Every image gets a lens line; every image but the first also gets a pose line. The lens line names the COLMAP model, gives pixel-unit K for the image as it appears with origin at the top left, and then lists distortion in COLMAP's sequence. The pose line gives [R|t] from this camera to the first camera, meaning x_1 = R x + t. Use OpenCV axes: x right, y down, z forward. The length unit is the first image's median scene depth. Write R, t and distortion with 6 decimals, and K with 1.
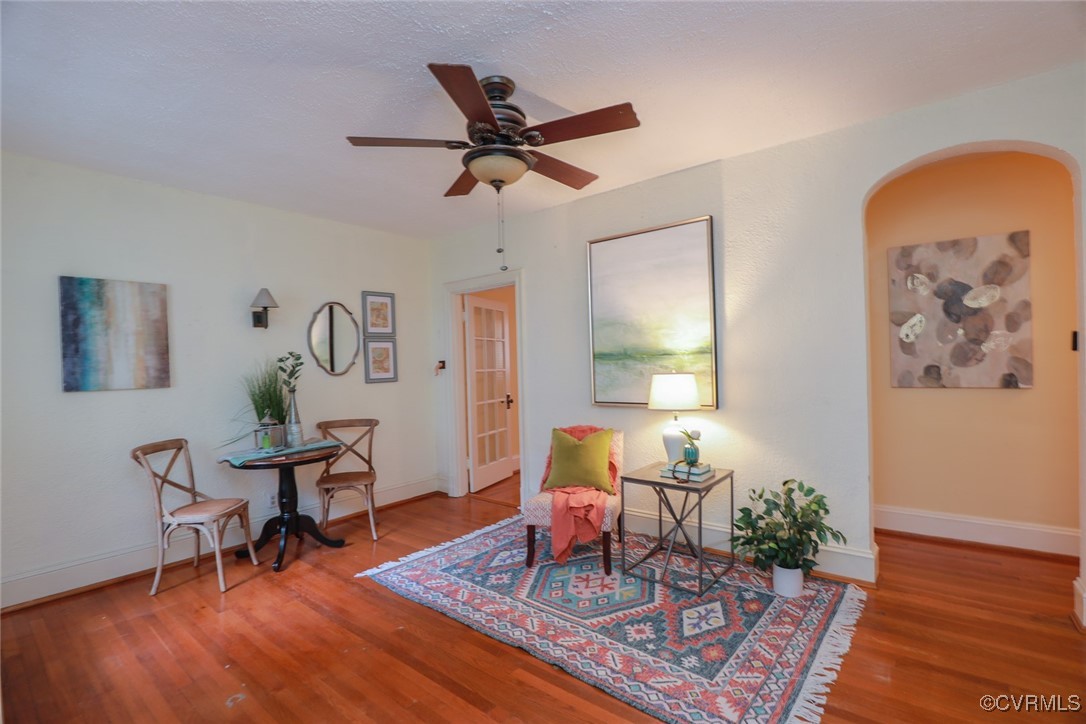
lens RADIAL K [[496.9, 0, 541.1], [0, 496.9, 365.8], [0, 0, 1]] dist [-0.035577, 0.006044]
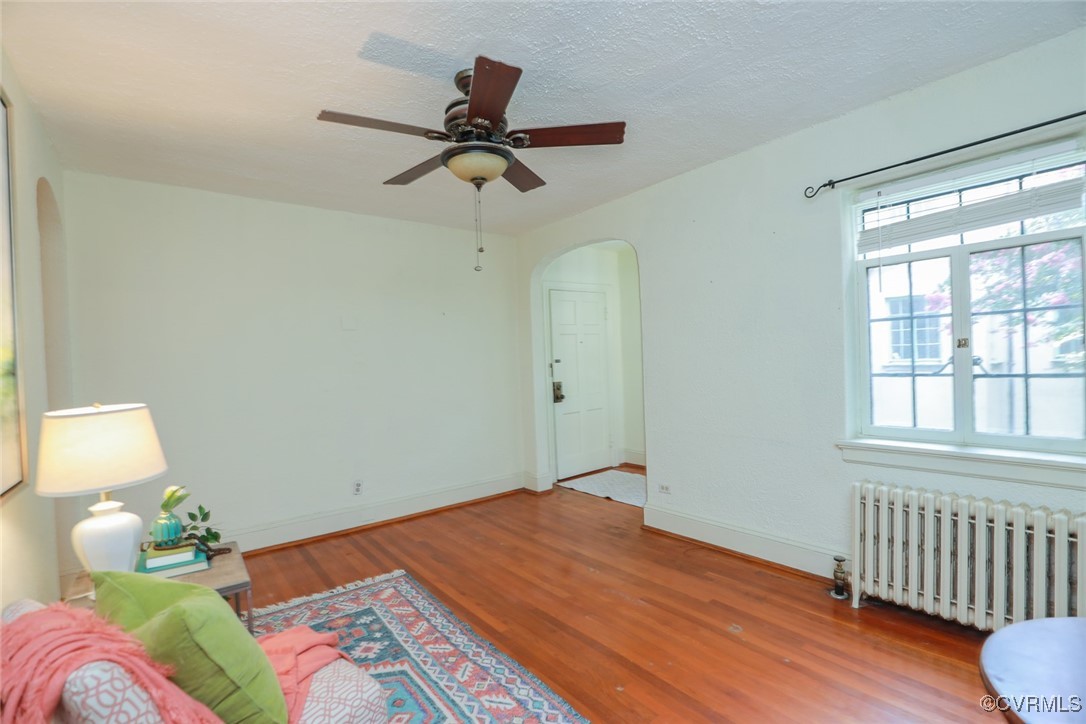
lens RADIAL K [[496.9, 0, 541.1], [0, 496.9, 365.8], [0, 0, 1]] dist [-0.035577, 0.006044]
pose [[-0.972644, 0.064112, 0.223277, -0.293315], [0.068373, 0.997595, 0.011398, -0.006117], [-0.222009, 0.026352, -0.974688, 1.409683]]
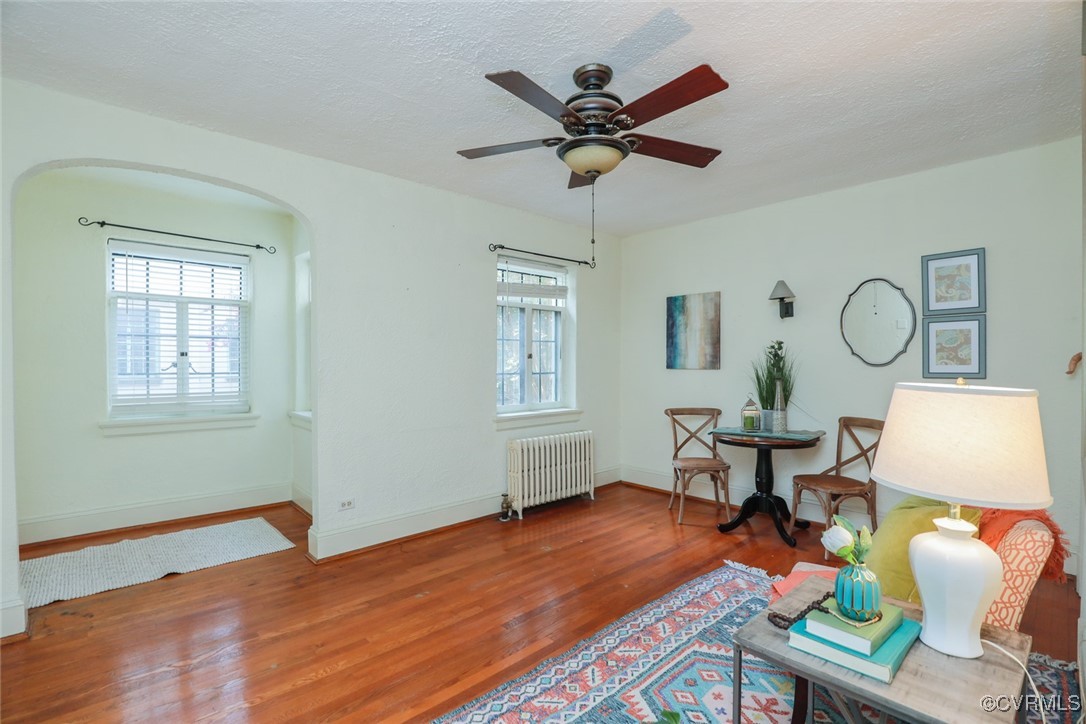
lens RADIAL K [[496.9, 0, 541.1], [0, 496.9, 365.8], [0, 0, 1]] dist [-0.035577, 0.006044]
pose [[-0.144310, 0.035908, -0.988881, 0.674214], [-0.000110, 0.999341, 0.036304, -0.014670], [0.989533, 0.005348, -0.144210, 0.761841]]
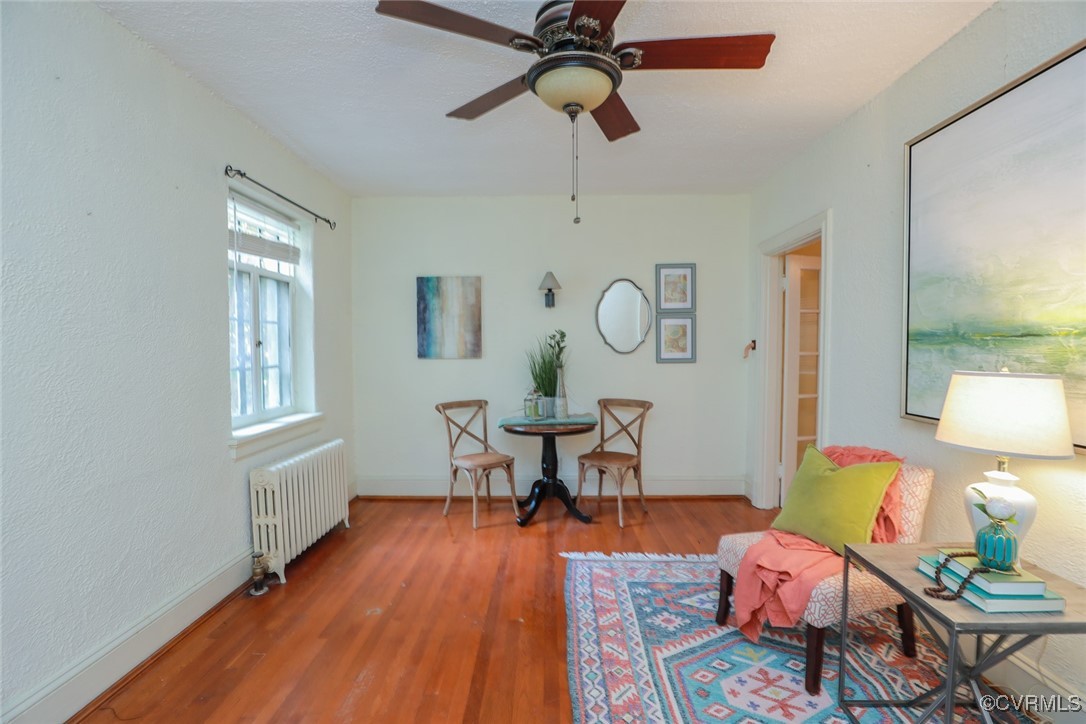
lens RADIAL K [[496.9, 0, 541.1], [0, 496.9, 365.8], [0, 0, 1]] dist [-0.035577, 0.006044]
pose [[0.614678, 0.055324, -0.786835, 0.366289], [-0.017982, 0.998261, 0.056142, -0.011546], [0.788573, -0.020361, 0.614604, 0.355915]]
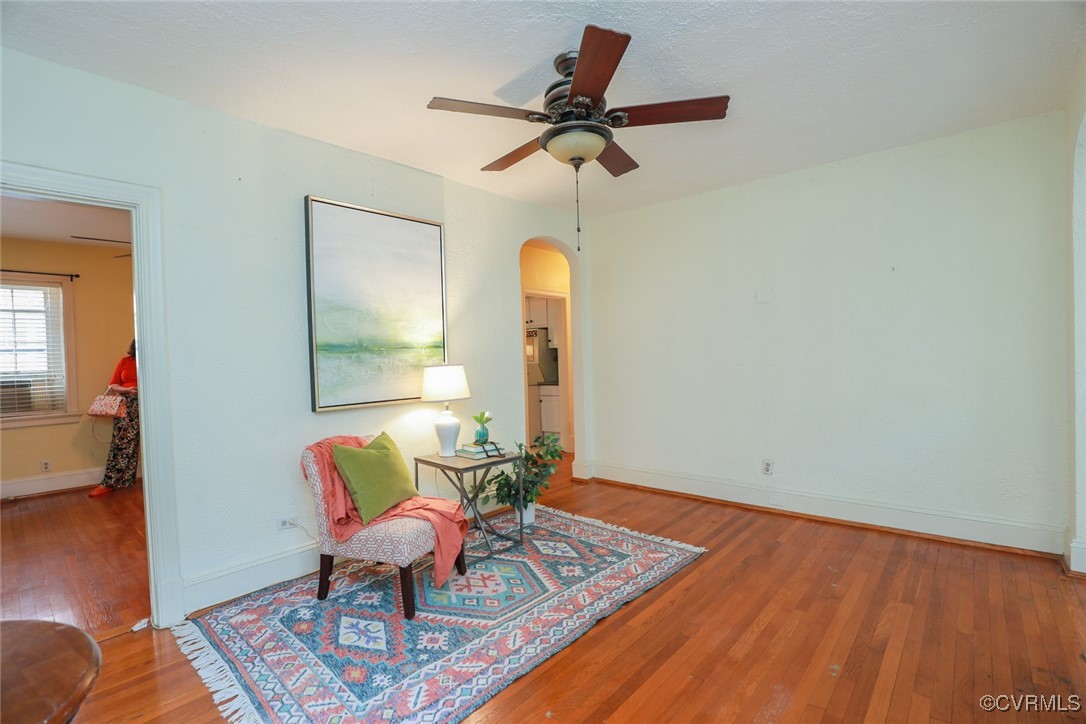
lens RADIAL K [[496.9, 0, 541.1], [0, 496.9, 365.8], [0, 0, 1]] dist [-0.035577, 0.006044]
pose [[0.052472, 0.005425, 0.998608, -0.777381], [0.033319, 0.999419, -0.007181, 0.031392], [-0.998066, 0.033649, 0.052261, 0.754649]]
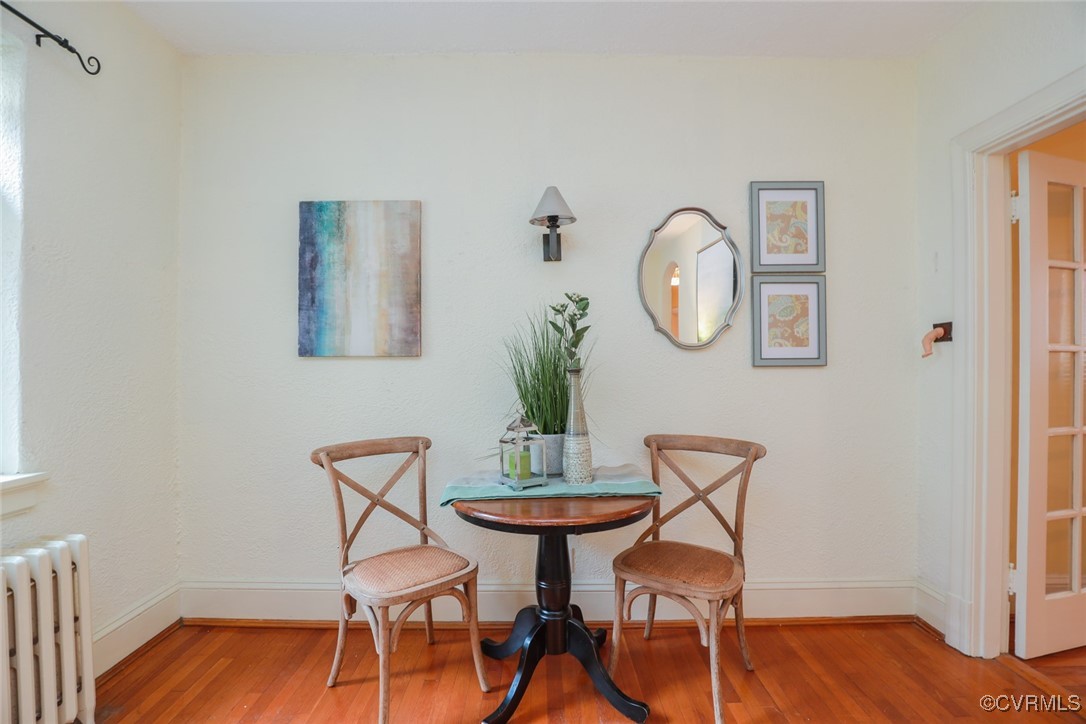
lens RADIAL K [[496.9, 0, 541.1], [0, 496.9, 365.8], [0, 0, 1]] dist [-0.035577, 0.006044]
pose [[0.630562, 0.031246, -0.775510, -0.148235], [-0.021998, 0.999507, 0.022385, 0.040489], [0.775827, 0.002944, 0.630939, 0.750517]]
